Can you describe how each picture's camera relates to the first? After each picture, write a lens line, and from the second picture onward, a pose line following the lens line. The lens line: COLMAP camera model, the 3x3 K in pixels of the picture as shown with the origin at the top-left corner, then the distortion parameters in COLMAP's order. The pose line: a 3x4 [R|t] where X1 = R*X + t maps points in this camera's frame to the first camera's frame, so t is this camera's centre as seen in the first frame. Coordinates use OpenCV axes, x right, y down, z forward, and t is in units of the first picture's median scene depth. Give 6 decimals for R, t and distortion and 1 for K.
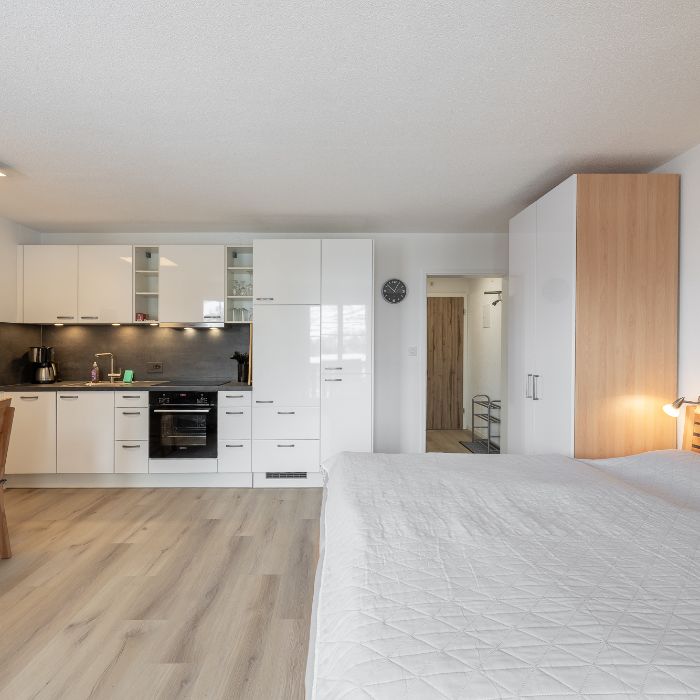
lens RADIAL K [[450.3, 0, 339.2], [0, 450.3, 350.7], [0, 0, 1]] dist [-0.003311, 0.000537]
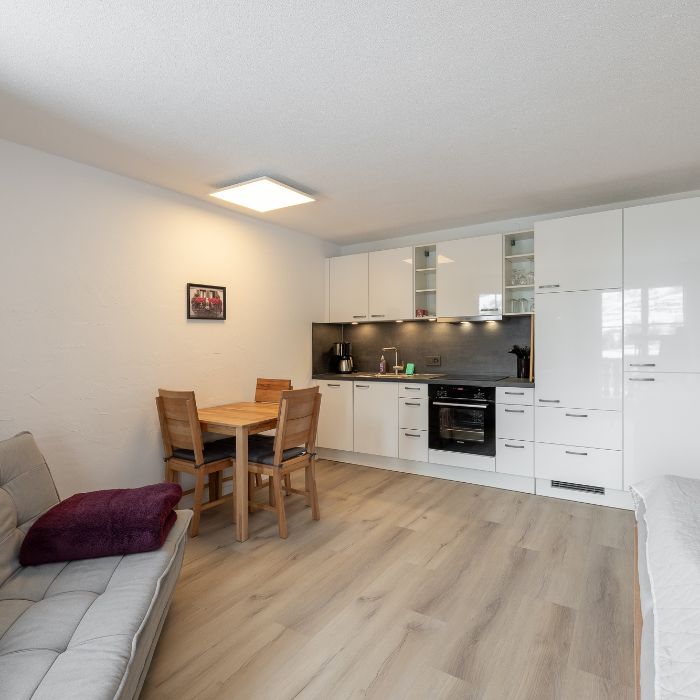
lens RADIAL K [[450.3, 0, 339.2], [0, 450.3, 350.7], [0, 0, 1]] dist [-0.003311, 0.000537]
pose [[0.828402, -0.000046, -0.560134, -0.010896], [0.007442, 0.999913, 0.010924, 0.000238], [0.560085, -0.013218, 0.828330, 0.026060]]
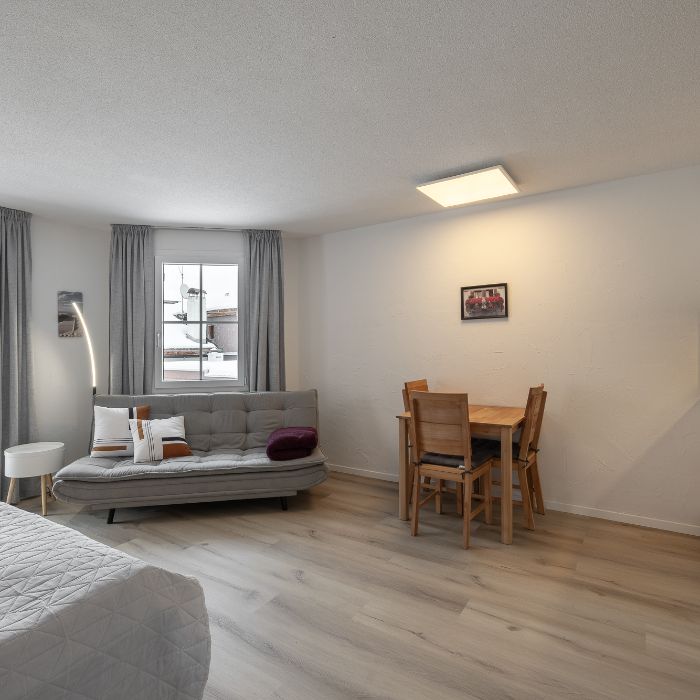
lens RADIAL K [[445.0, 0, 350.0], [0, 445.0, 350.0], [0, 0, 1]] dist [-0.001340, -0.000469]
pose [[-0.561519, 0.013301, -0.827357, 0.137151], [-0.000716, 0.999863, 0.016561, -0.004686], [0.827464, 0.009891, -0.561432, 0.750709]]
